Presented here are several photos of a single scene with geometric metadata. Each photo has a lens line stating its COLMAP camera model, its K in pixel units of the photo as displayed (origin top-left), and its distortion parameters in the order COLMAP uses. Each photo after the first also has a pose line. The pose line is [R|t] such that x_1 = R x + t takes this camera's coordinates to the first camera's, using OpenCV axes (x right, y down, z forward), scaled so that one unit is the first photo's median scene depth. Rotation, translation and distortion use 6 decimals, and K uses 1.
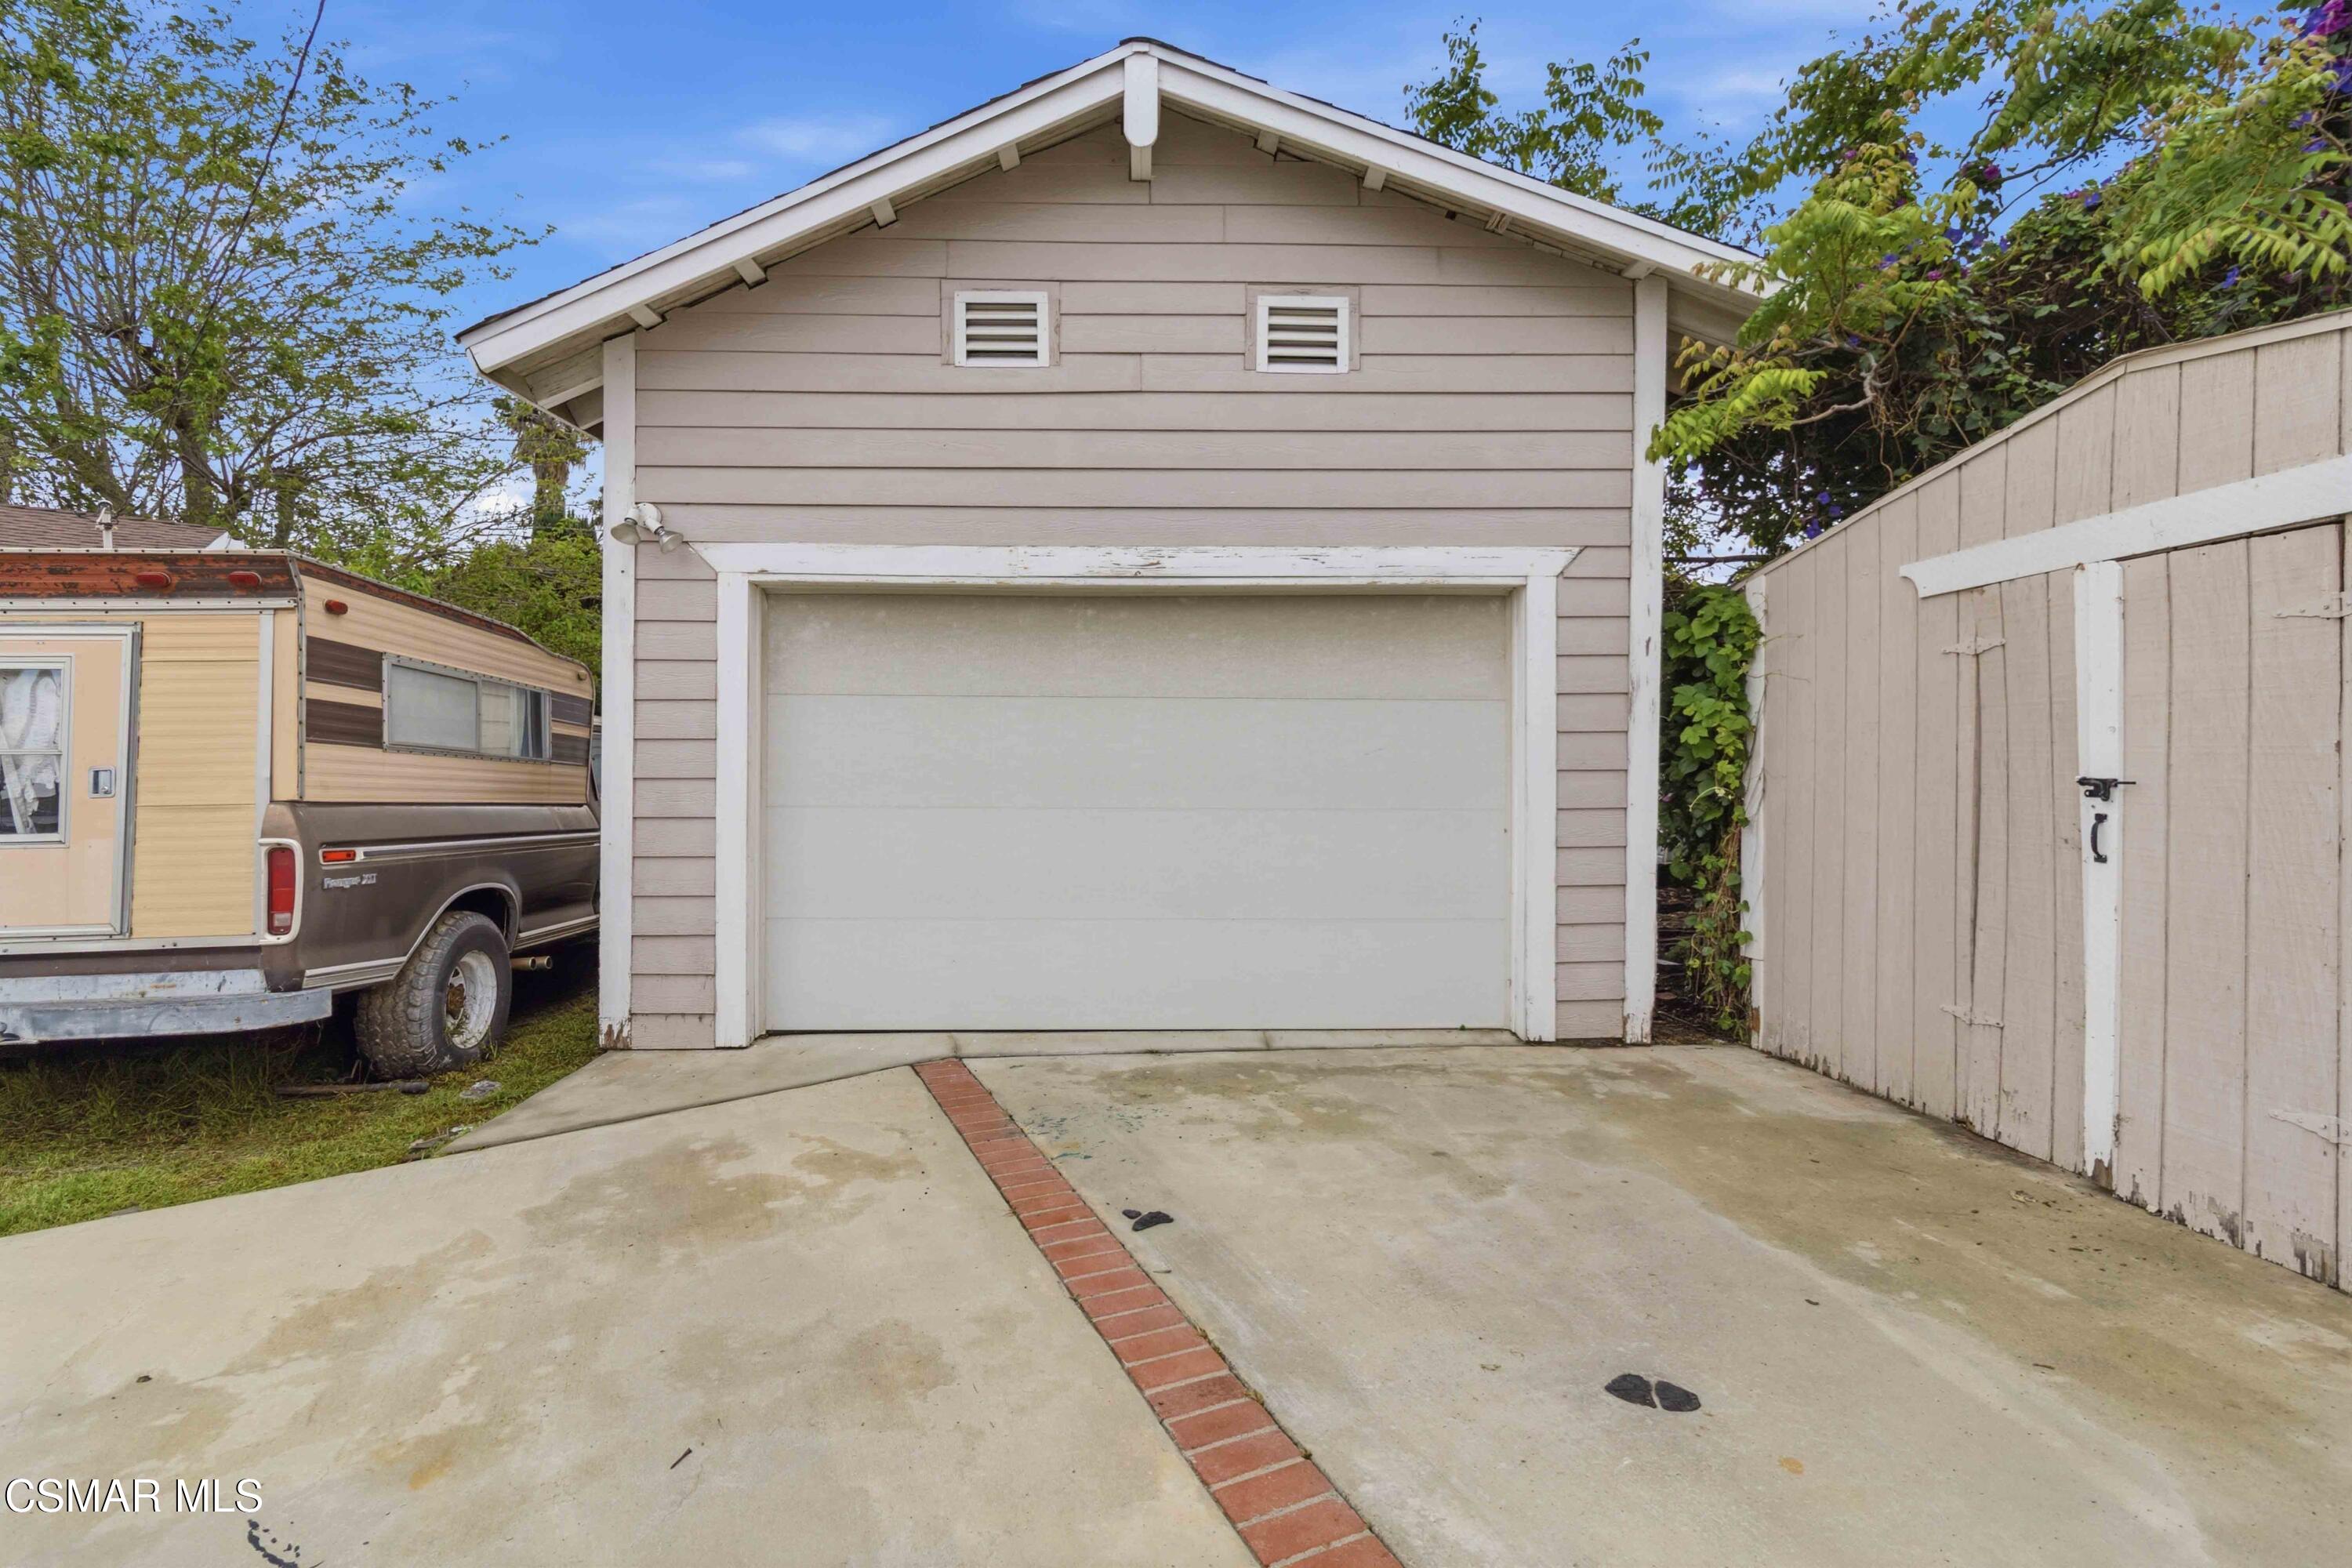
lens RADIAL K [[1087.3, 0, 1178.2], [0, 1087.3, 768.0], [0, 0, 1]] dist [0.000547, 0.000112]
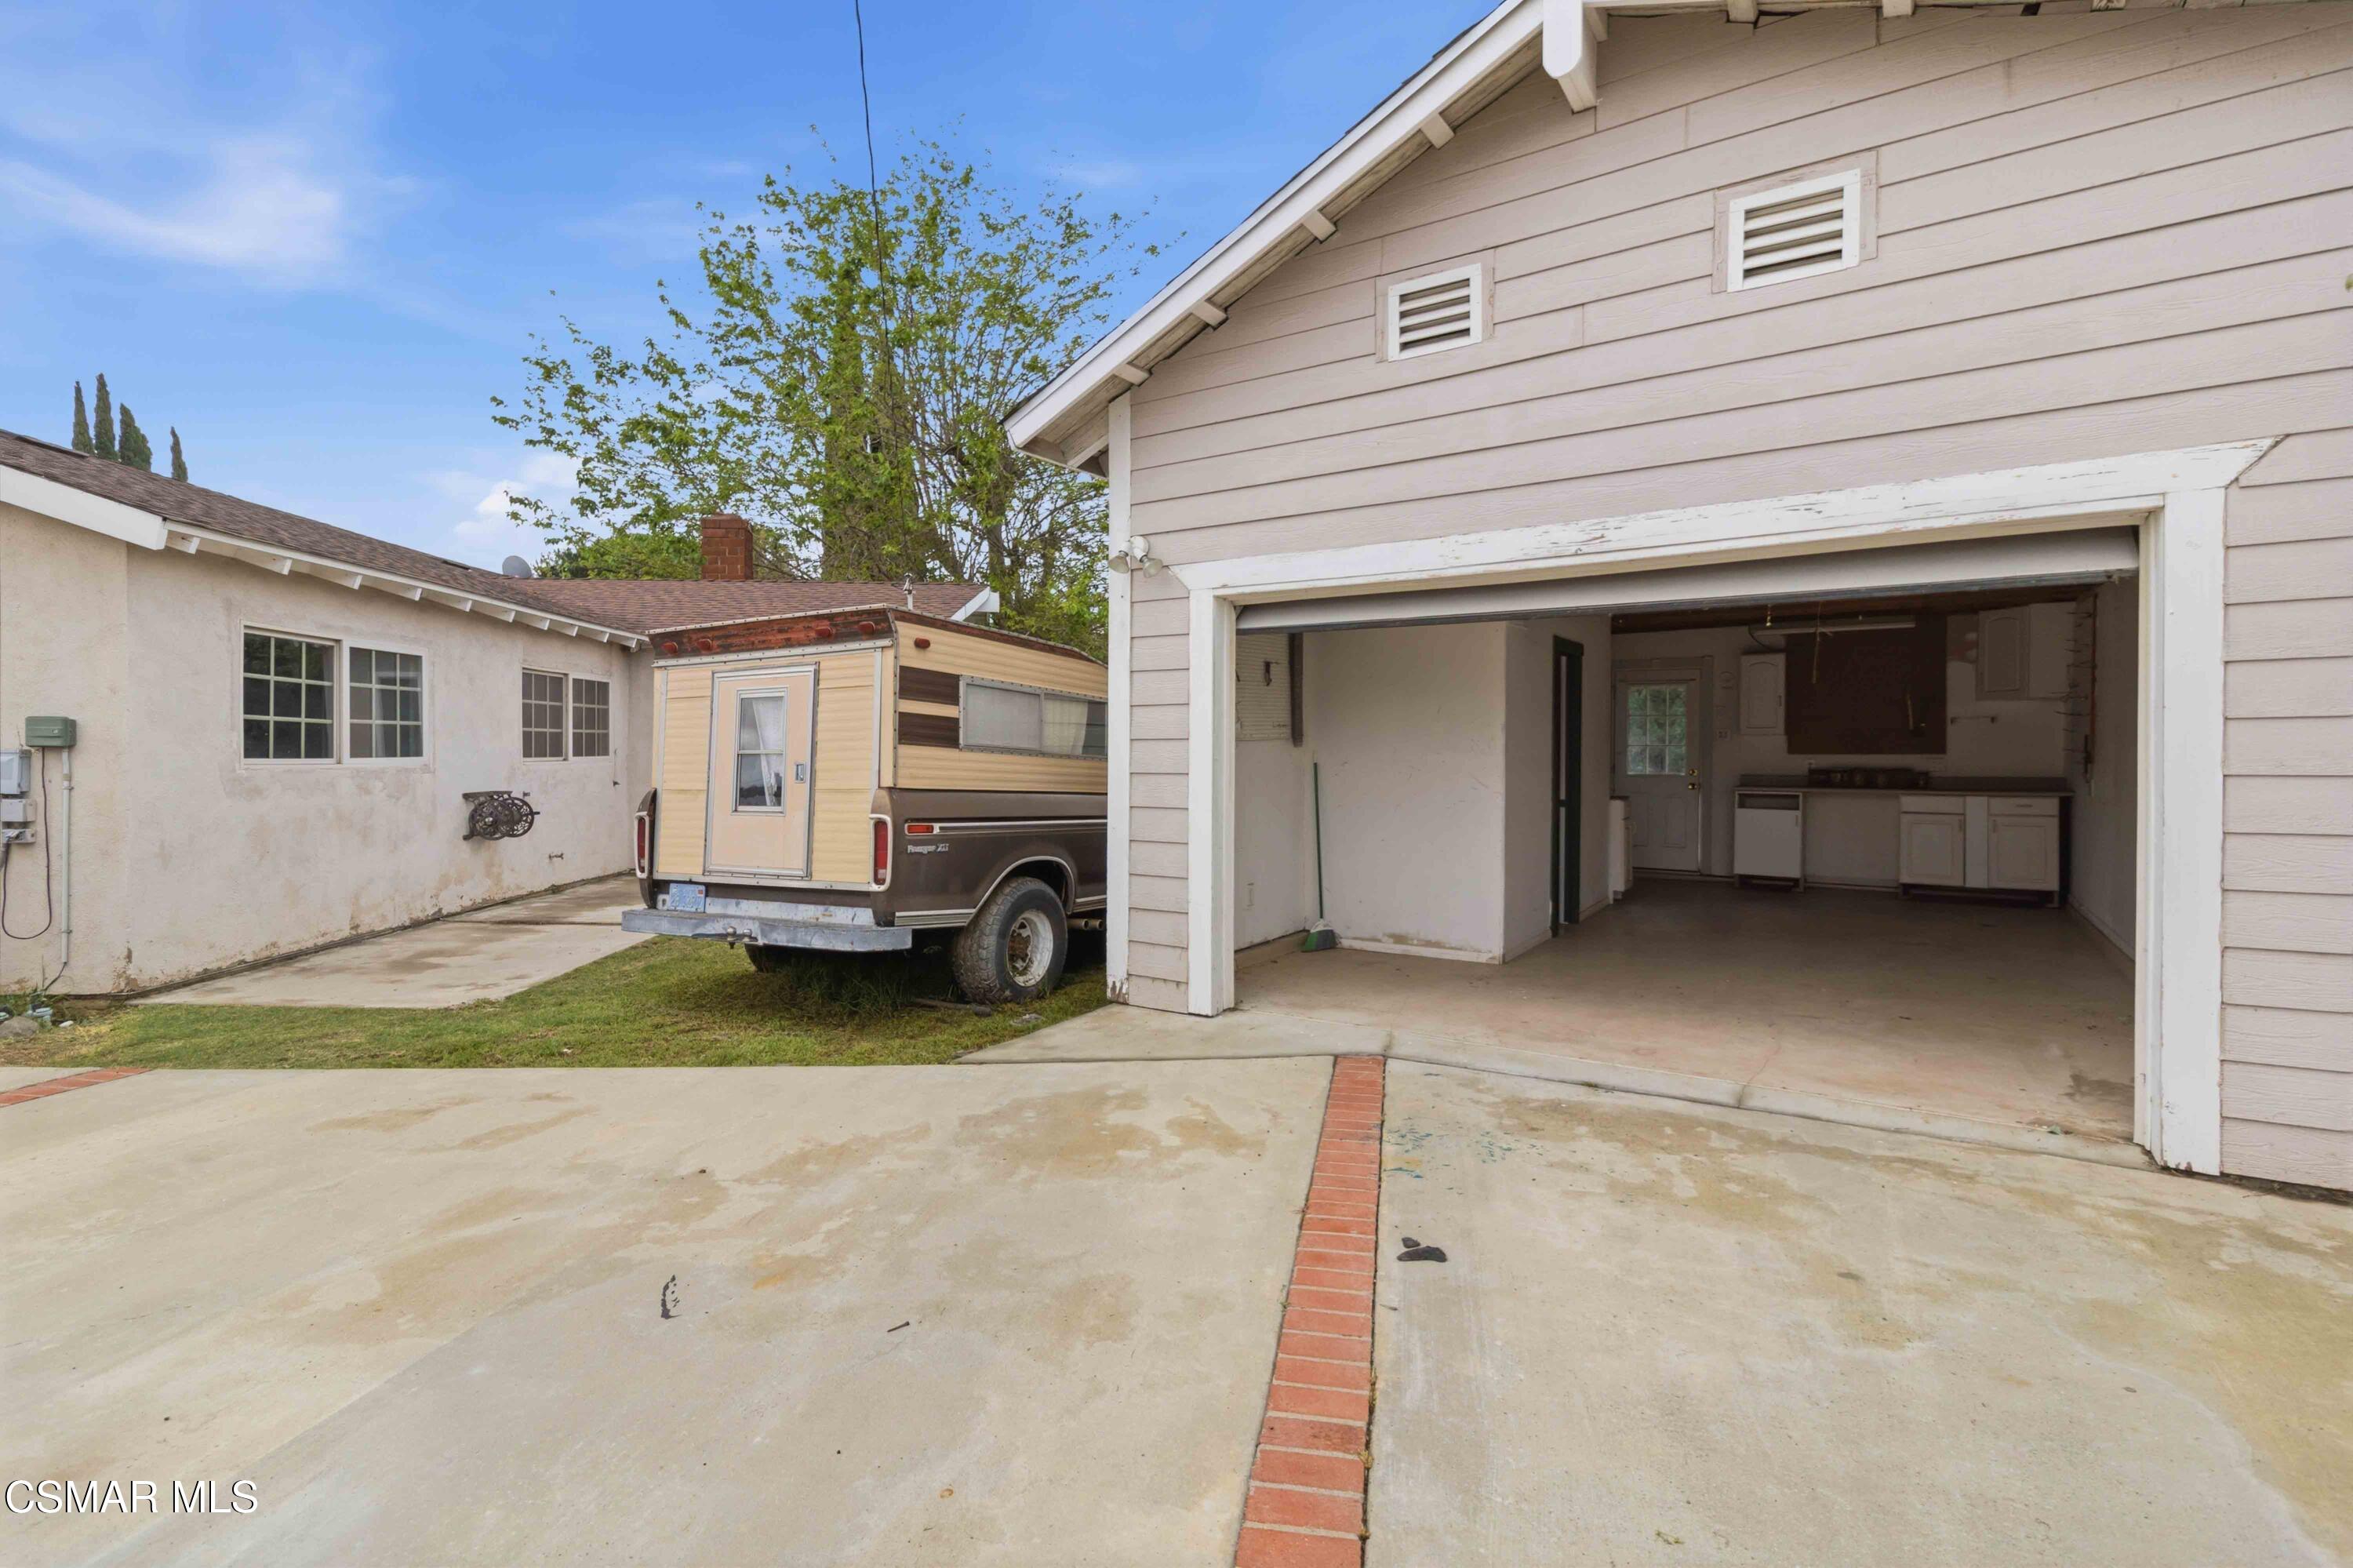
lens RADIAL K [[1087.8, 0, 1184.9], [0, 1087.8, 772.3], [0, 0, 1]] dist [0.000547, 0.000112]
pose [[0.816402, 0.009719, -0.577402, 0.227452], [-0.005485, 0.999944, 0.009076, -0.002638], [0.577458, -0.004242, 0.816409, 0.082051]]
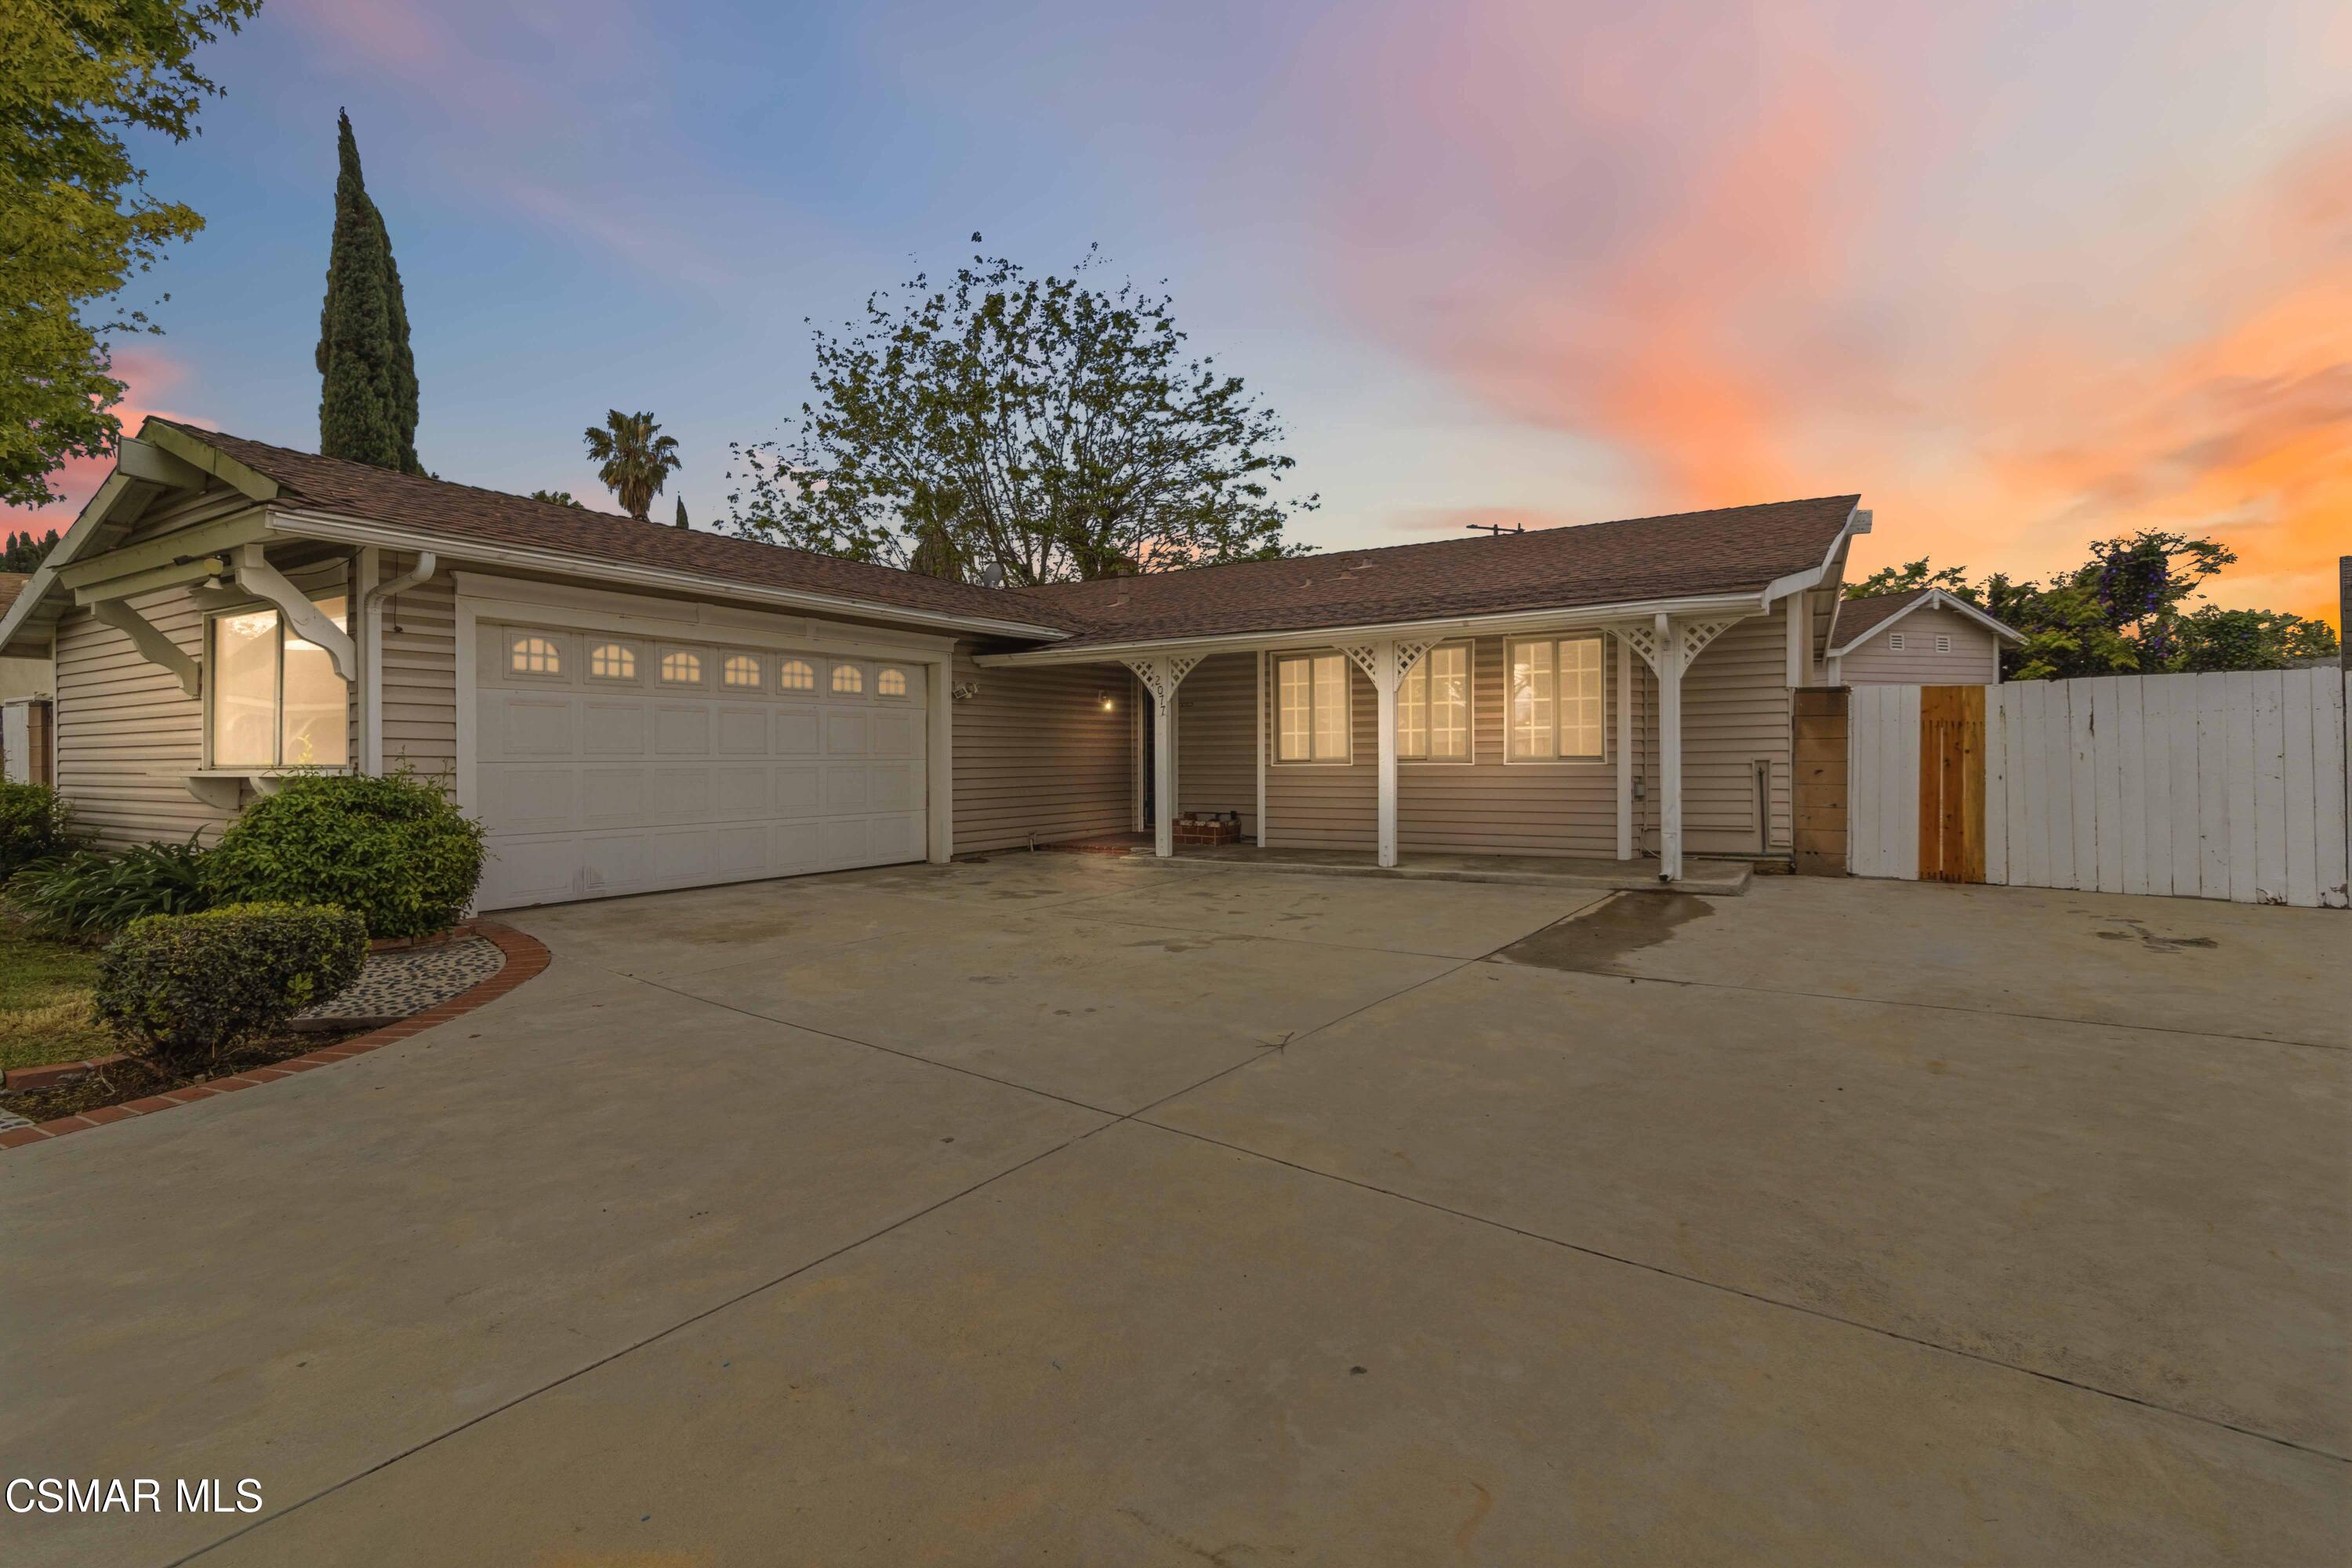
lens RADIAL K [[1087.3, 0, 1169.0], [0, 1087.3, 765.0], [0, 0, 1]] dist [0.000547, 0.000112]
pose [[0.943886, -0.010737, 0.330097, -4.646860], [0.009292, 0.999939, 0.005956, 0.051120], [-0.330141, -0.002554, 0.943928, -2.323306]]
